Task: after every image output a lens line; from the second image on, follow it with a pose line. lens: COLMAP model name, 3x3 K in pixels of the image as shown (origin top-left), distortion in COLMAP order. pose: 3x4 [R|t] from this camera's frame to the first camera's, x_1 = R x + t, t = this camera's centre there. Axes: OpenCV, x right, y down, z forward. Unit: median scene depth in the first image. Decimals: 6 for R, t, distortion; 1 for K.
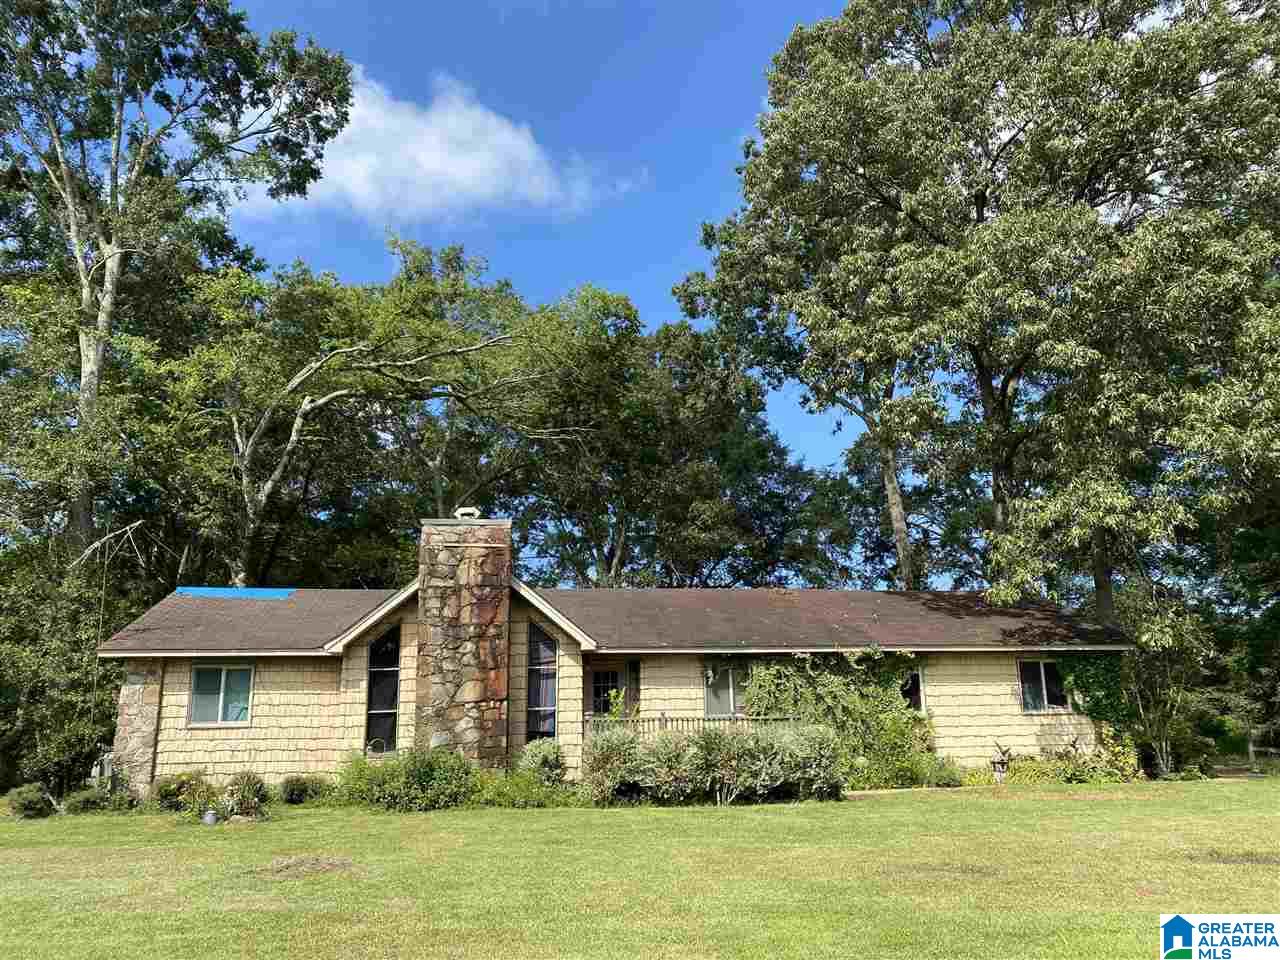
lens RADIAL K [[970.1, 0, 640.0], [0, 970.1, 480.0], [0, 0, 1]] dist [0.125925, -0.151699]
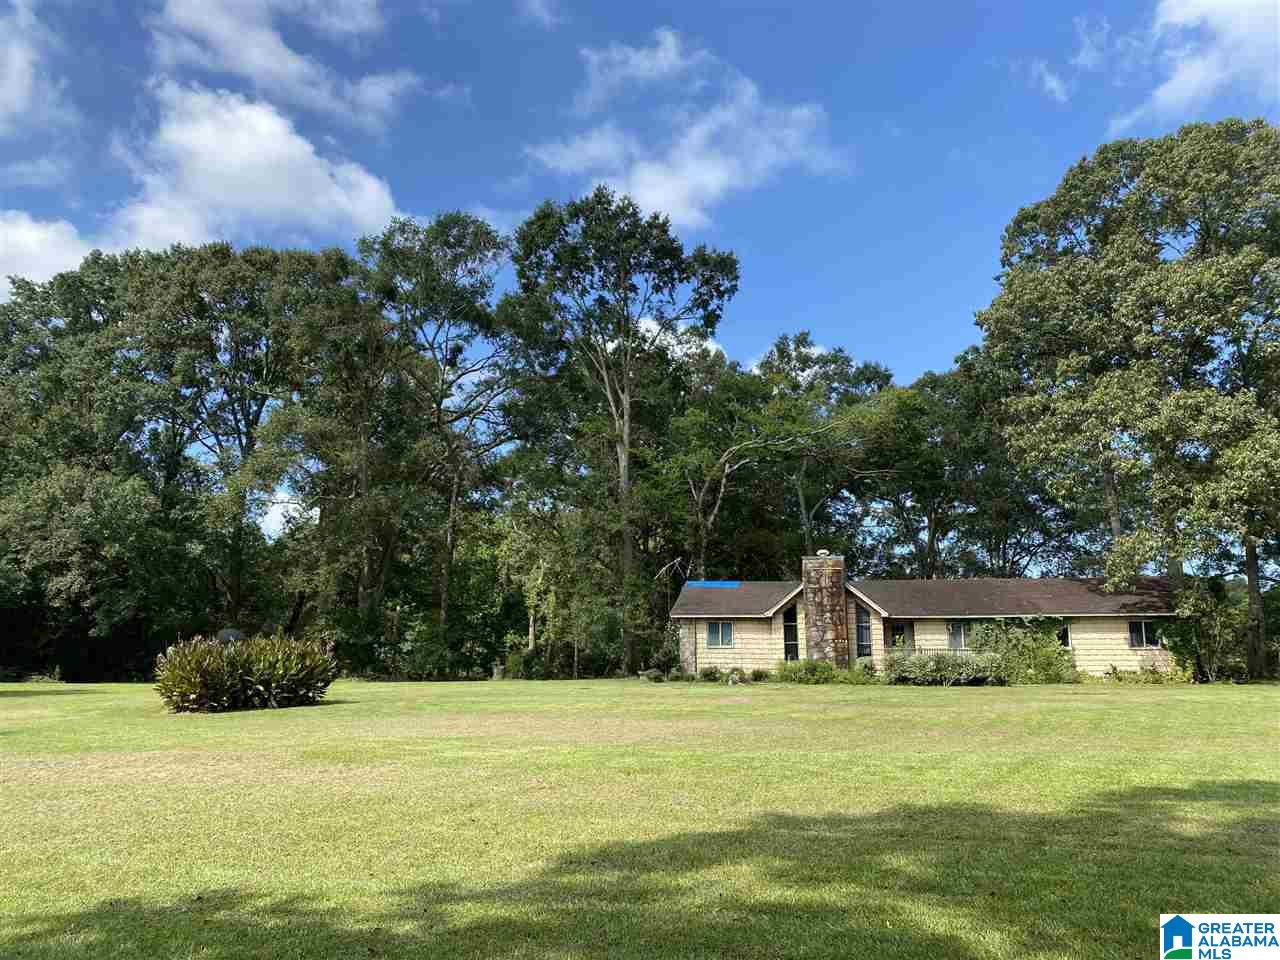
lens RADIAL K [[973.1, 0, 640.0], [0, 973.1, 480.0], [0, 0, 1]] dist [0.065567, -0.000712]
pose [[0.935346, -0.048025, -0.350458, 0.205157], [0.071527, 0.995953, 0.054419, -0.269979], [0.346426, -0.075968, 0.934996, -1.129858]]
